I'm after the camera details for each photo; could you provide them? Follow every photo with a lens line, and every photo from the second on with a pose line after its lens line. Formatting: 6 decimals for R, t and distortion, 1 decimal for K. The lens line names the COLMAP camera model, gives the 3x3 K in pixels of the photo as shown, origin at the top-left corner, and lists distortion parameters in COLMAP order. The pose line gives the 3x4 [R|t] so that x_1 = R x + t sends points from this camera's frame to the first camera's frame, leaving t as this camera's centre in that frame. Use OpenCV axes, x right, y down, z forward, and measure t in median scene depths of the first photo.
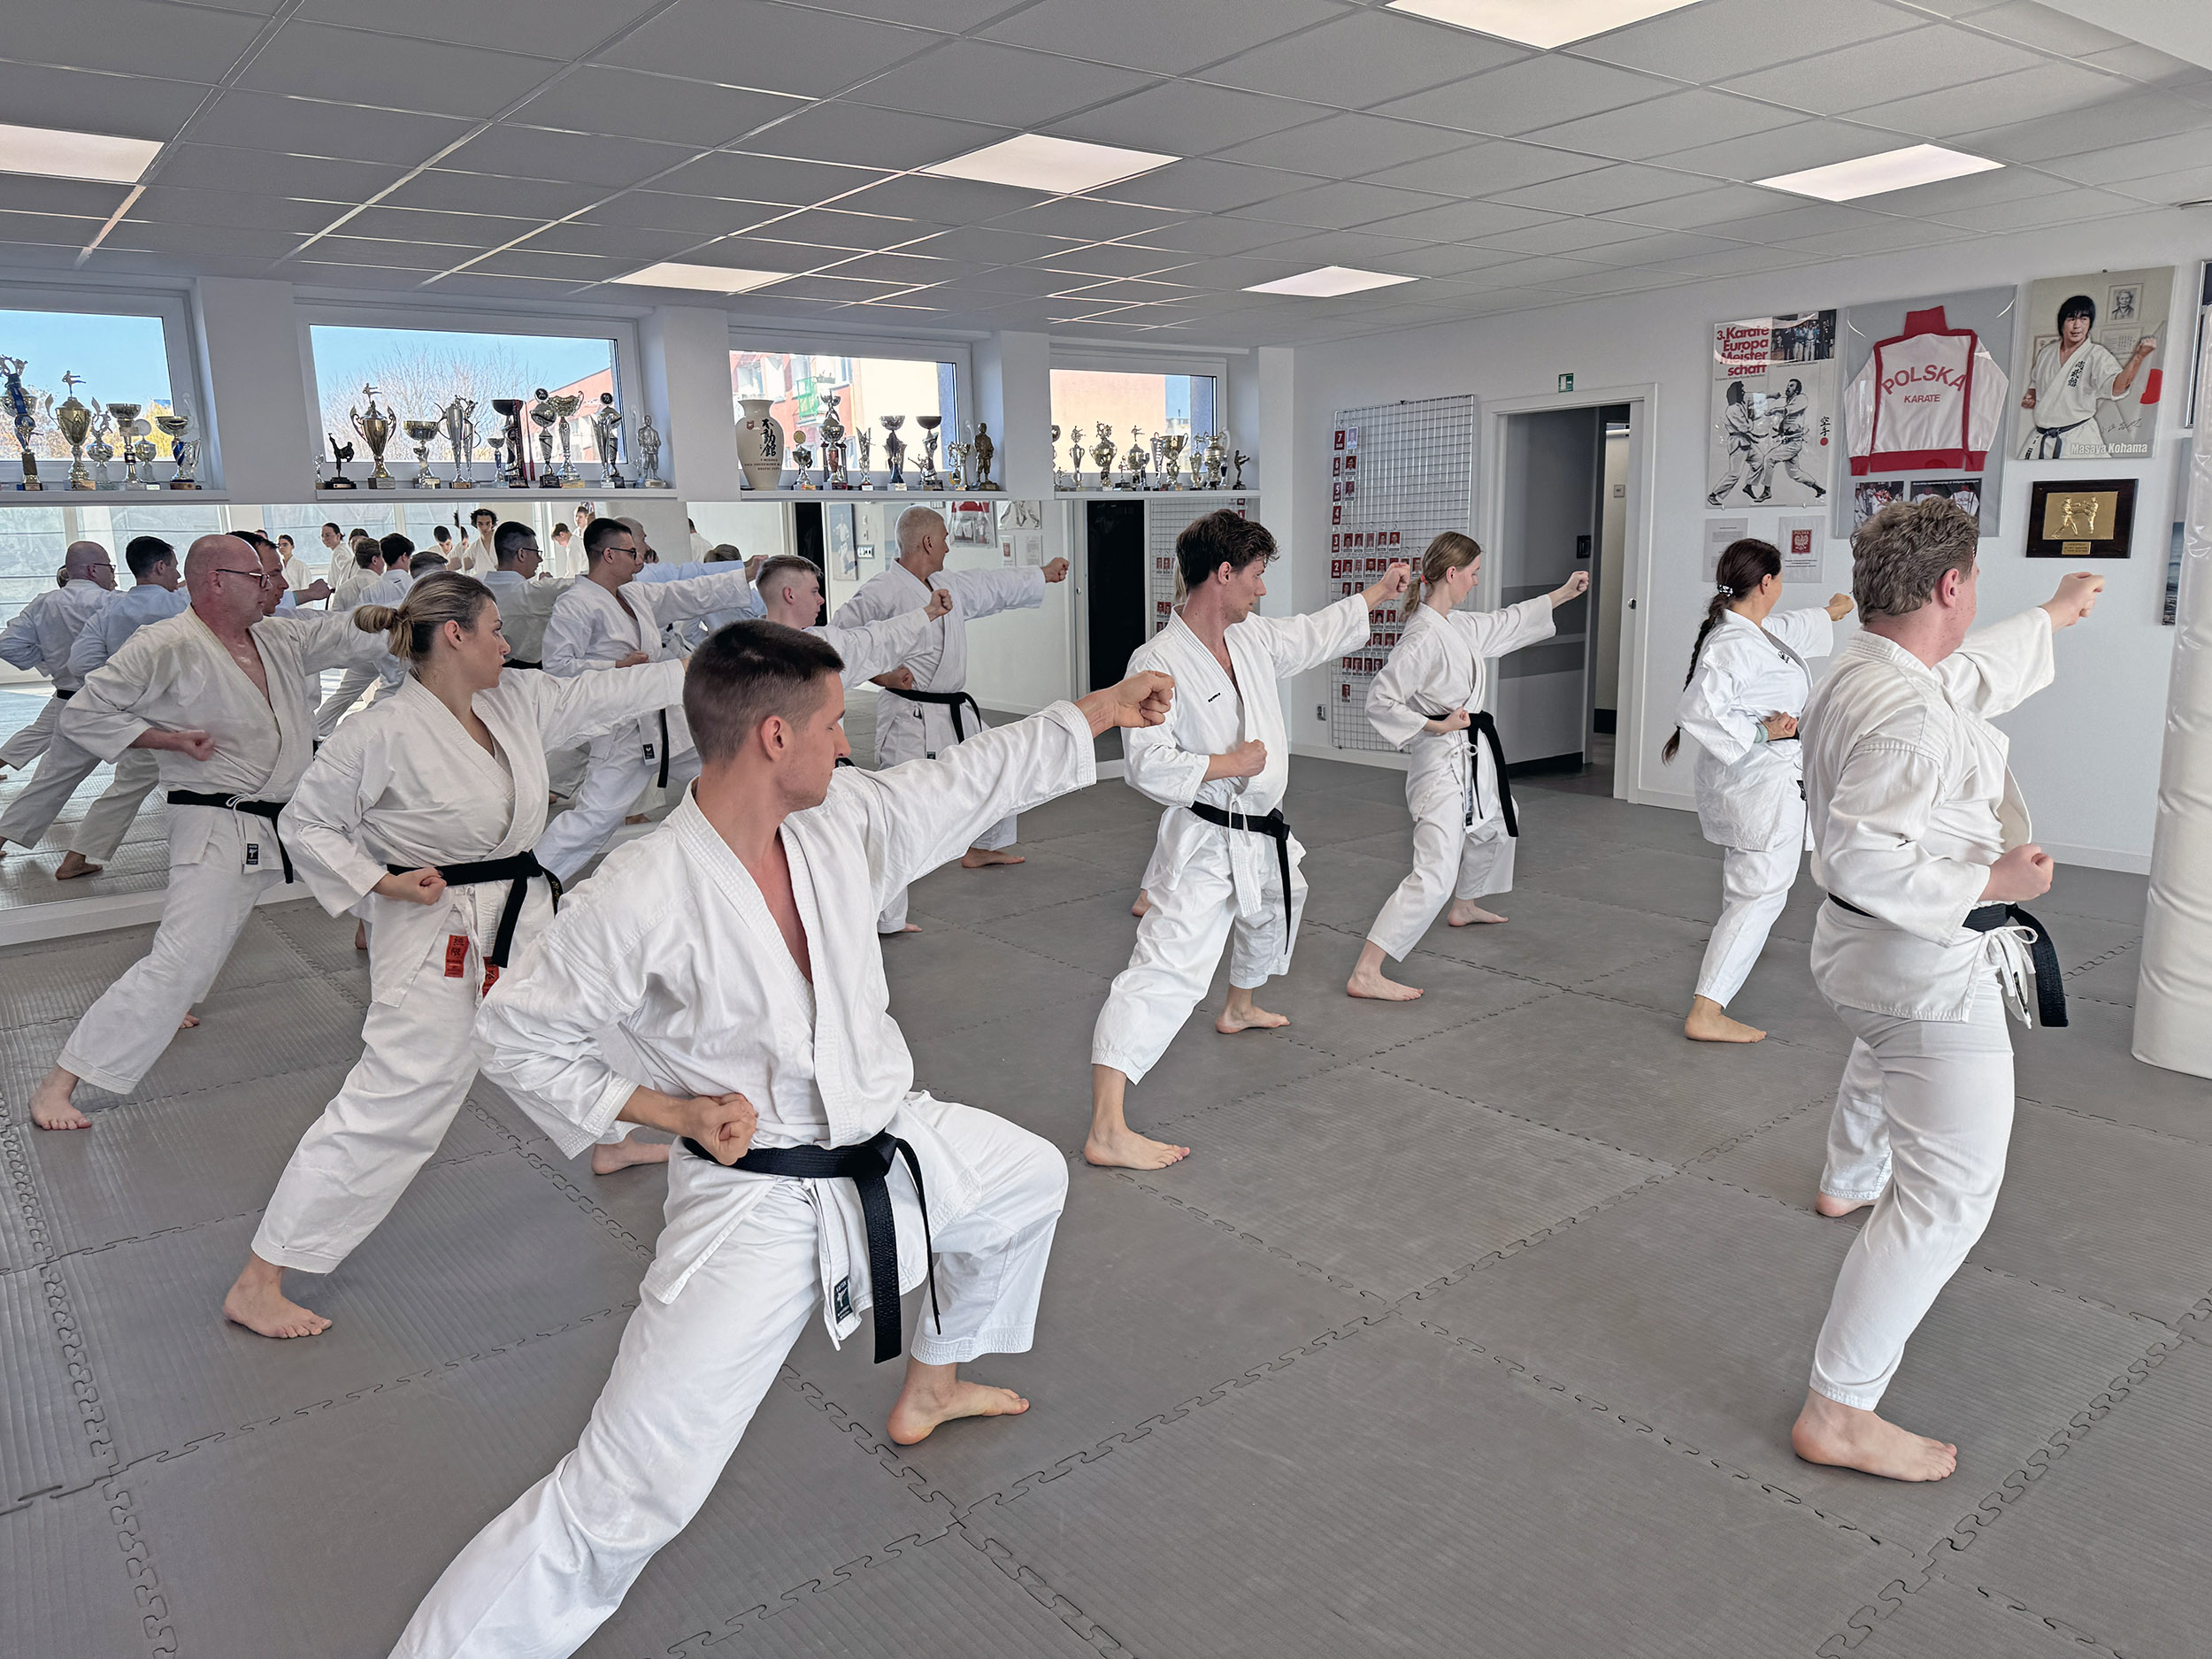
lens RADIAL K [[1541.6, 0, 1106.0], [0, 1541.6, 829.5], [0, 0, 1]] dist [0.133974, -0.189071]
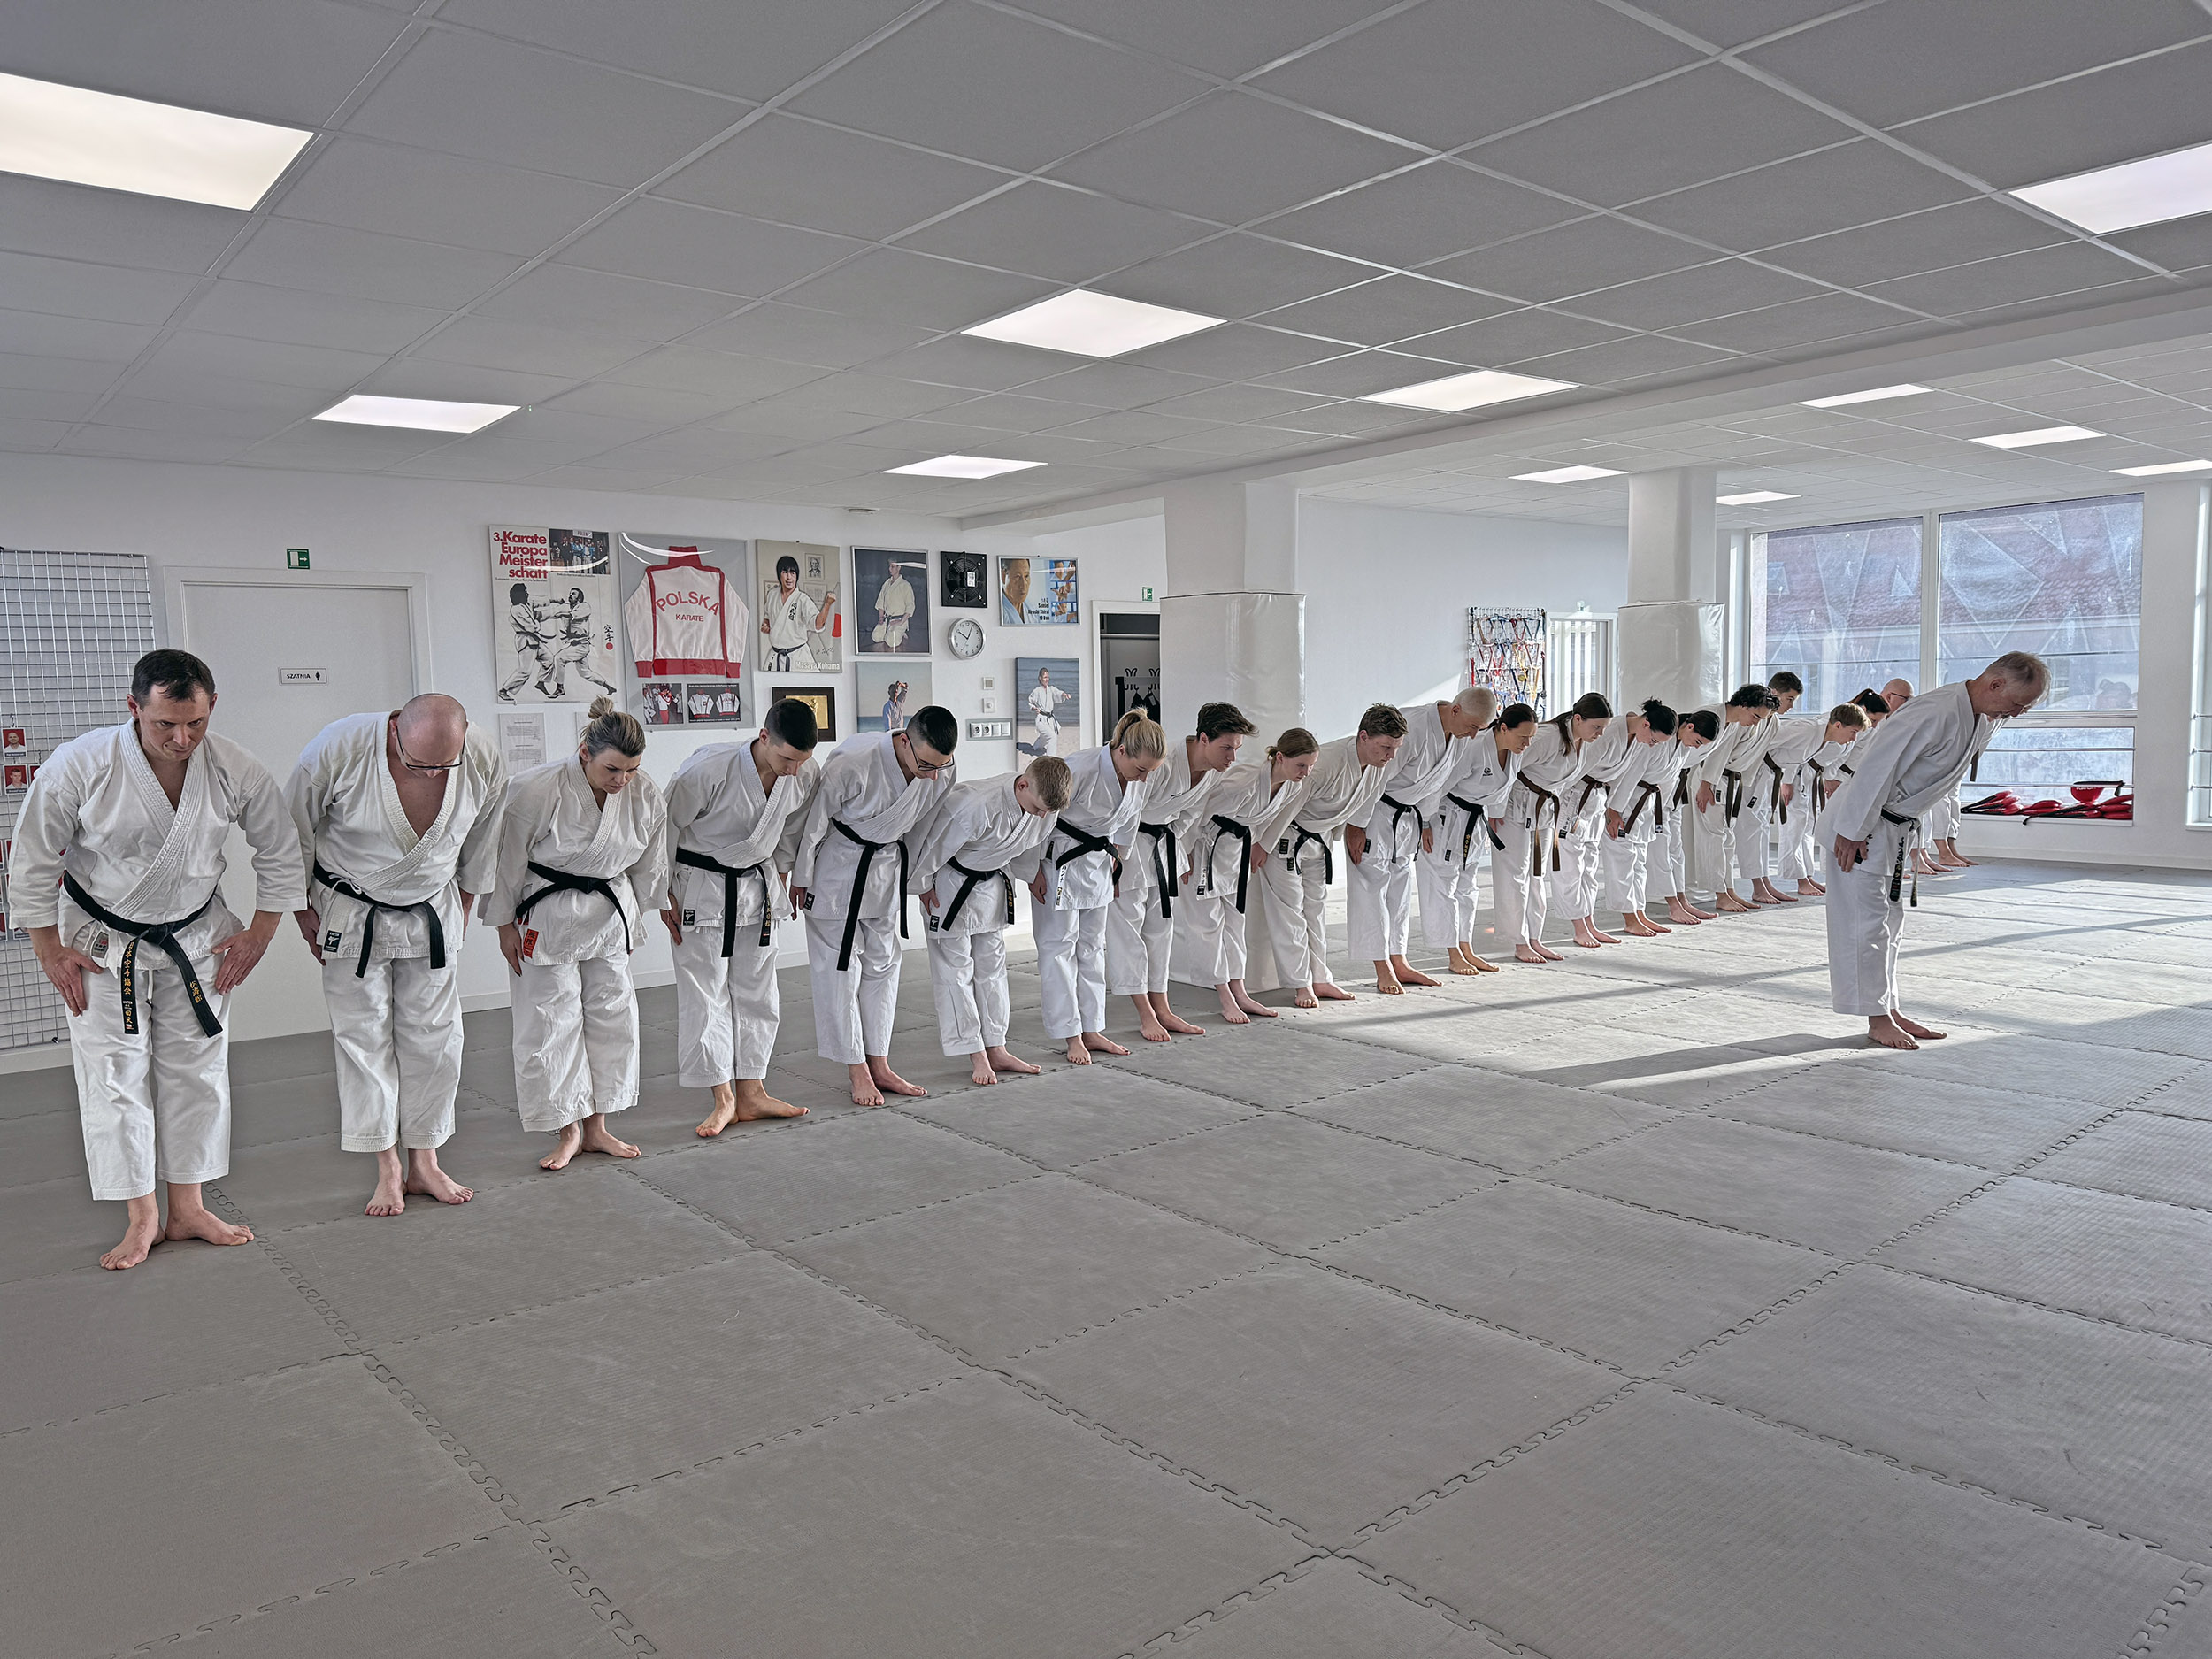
lens RADIAL K [[1541.6, 0, 1106.0], [0, 1541.6, 829.5], [0, 0, 1]] dist [0.133974, -0.189071]
pose [[-0.029382, -0.059118, 0.997818, -0.678736], [0.205858, 0.976492, 0.063916, -0.117255], [-0.978141, 0.207287, -0.016522, 0.702301]]
